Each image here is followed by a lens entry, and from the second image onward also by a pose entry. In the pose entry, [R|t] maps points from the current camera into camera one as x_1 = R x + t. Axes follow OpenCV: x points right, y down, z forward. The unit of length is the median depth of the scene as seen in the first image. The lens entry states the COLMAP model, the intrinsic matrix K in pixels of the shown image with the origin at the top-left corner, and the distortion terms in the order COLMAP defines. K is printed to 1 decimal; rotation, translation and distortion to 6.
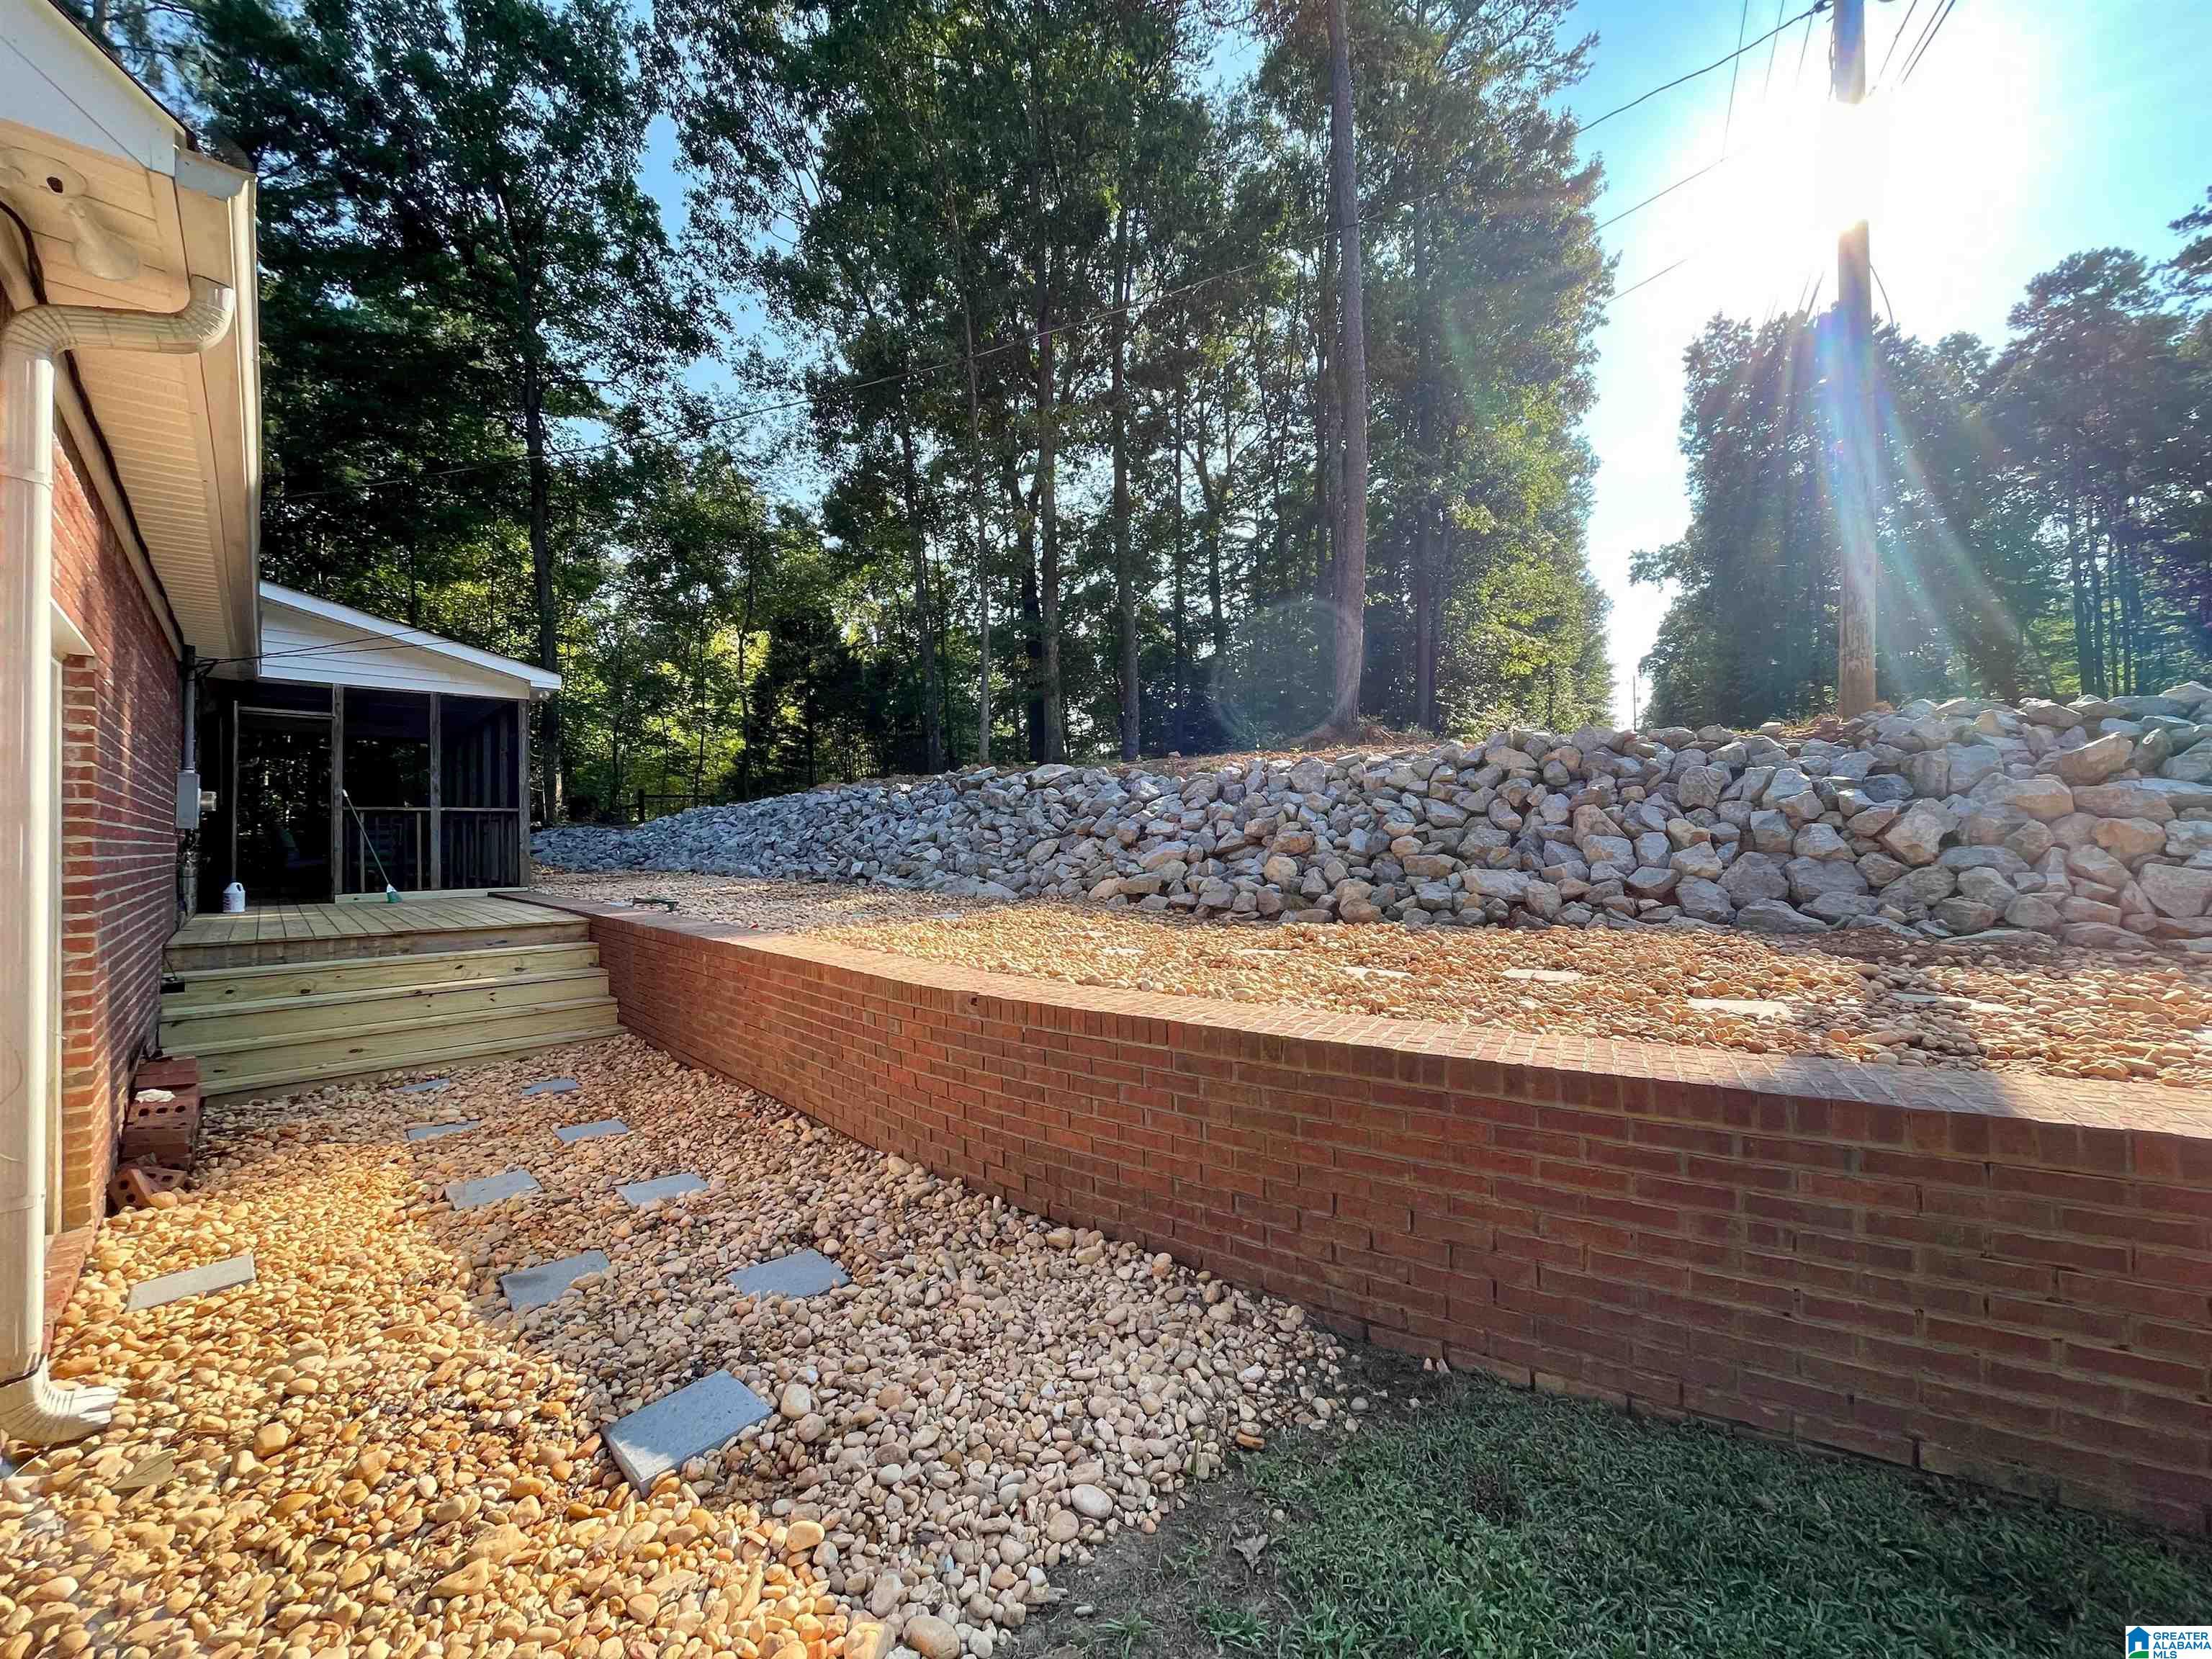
lens RADIAL K [[890.0, 0, 1106.0], [0, 890.0, 829.5], [0, 0, 1]] dist [-0.002786, 0.000413]
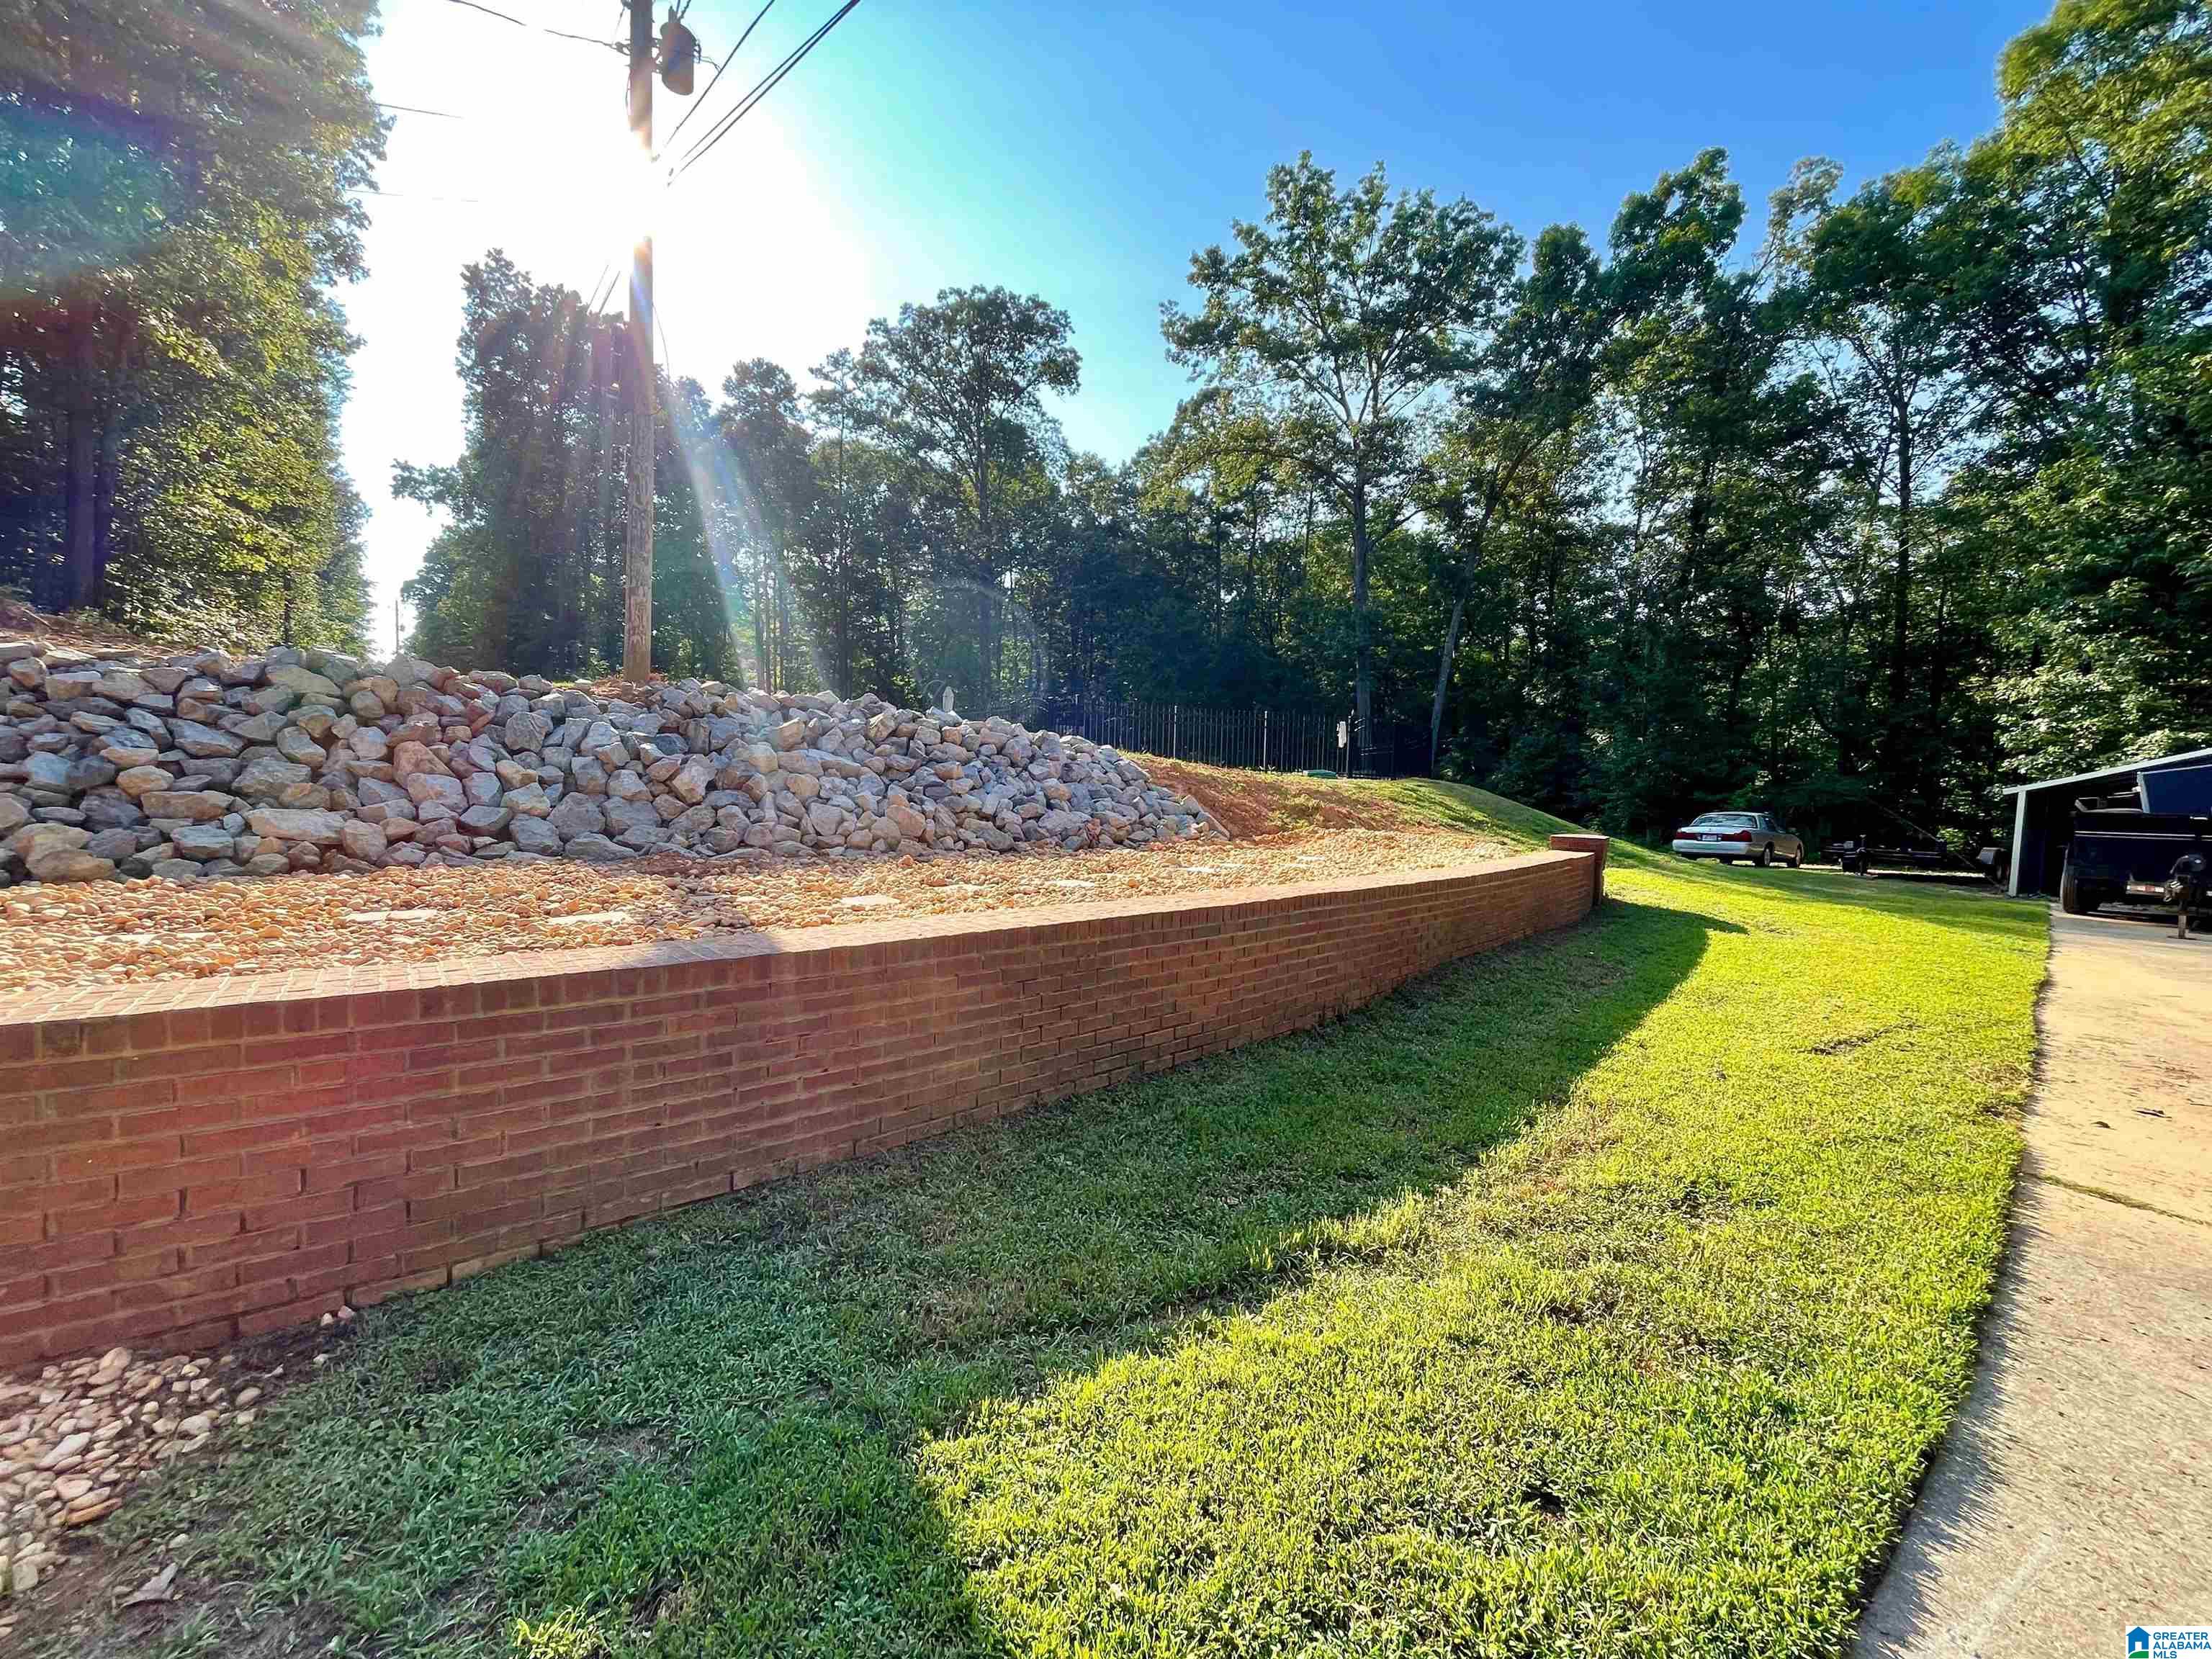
lens RADIAL K [[890.0, 0, 1106.0], [0, 890.0, 829.5], [0, 0, 1]] dist [-0.002786, 0.000413]
pose [[0.353358, -0.023438, 0.935194, -0.093551], [-0.034636, 0.998673, 0.038116, 0.004942], [-0.934847, -0.045860, 0.352078, -0.039178]]
